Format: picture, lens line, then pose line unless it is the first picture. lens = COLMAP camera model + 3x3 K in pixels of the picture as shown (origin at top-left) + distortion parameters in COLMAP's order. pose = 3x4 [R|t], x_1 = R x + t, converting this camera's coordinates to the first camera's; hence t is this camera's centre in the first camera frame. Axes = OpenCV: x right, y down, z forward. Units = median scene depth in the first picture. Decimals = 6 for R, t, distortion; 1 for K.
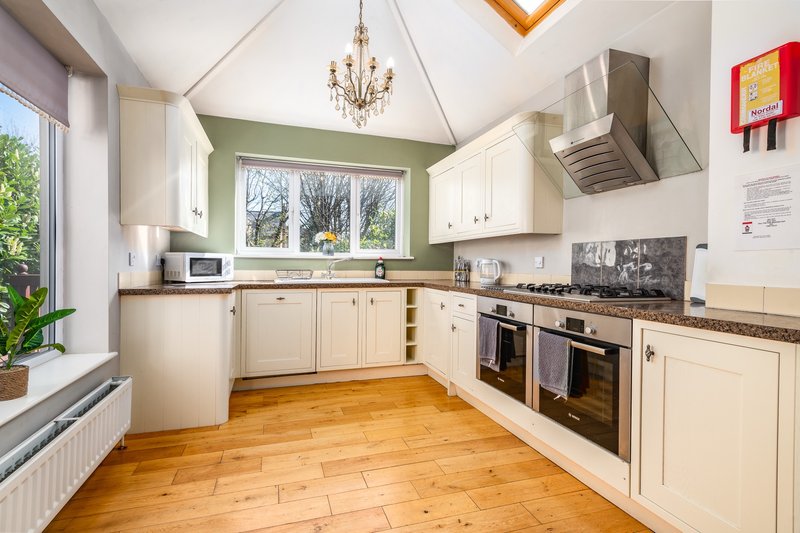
lens RADIAL K [[378.5, 0, 397.0], [0, 378.5, 265.5], [0, 0, 1]] dist [0.018366, -0.001226]
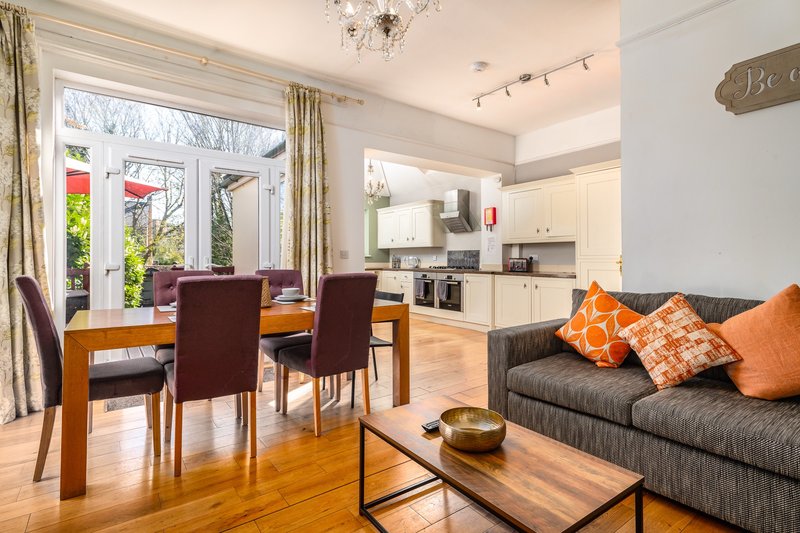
lens RADIAL K [[399.4, 0, 399.0], [0, 399.4, 263.0], [0, 0, 1]] dist [0.000328, 0.000005]
pose [[0.947096, -0.016004, 0.320552, -0.877831], [0.013471, 0.999858, 0.010119, -0.007778], [-0.320669, -0.005265, 0.947177, -1.779463]]
